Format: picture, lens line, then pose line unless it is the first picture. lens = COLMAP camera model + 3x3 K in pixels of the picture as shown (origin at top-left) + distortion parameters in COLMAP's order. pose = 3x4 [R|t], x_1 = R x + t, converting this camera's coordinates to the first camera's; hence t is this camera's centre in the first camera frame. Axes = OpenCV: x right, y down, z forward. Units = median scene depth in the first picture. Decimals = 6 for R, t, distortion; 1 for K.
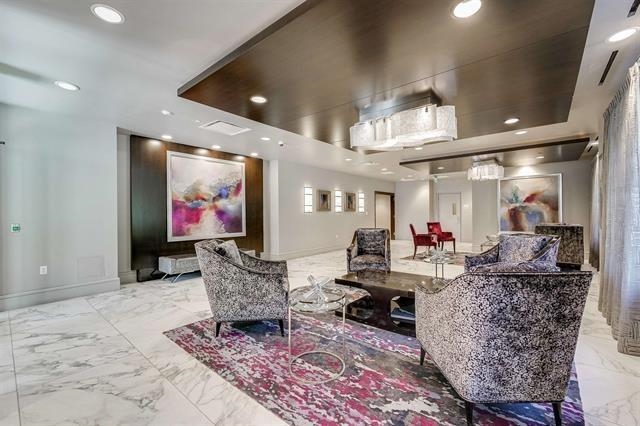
lens RADIAL K [[270.5, 0, 322.6], [0, 270.5, 214.0], [0, 0, 1]] dist [-0.000560, -0.000518]
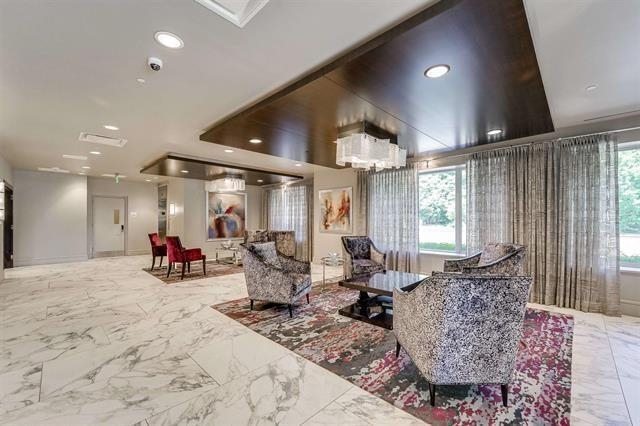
lens RADIAL K [[263.8, 0, 324.4], [0, 263.8, 204.5], [0, 0, 1]] dist [-0.001122, -0.000263]
pose [[0.074797, 0.068090, 0.994871, -0.396093], [-0.002817, 0.997677, -0.068070, -0.004034], [-0.997195, 0.002289, 0.074815, 0.494667]]
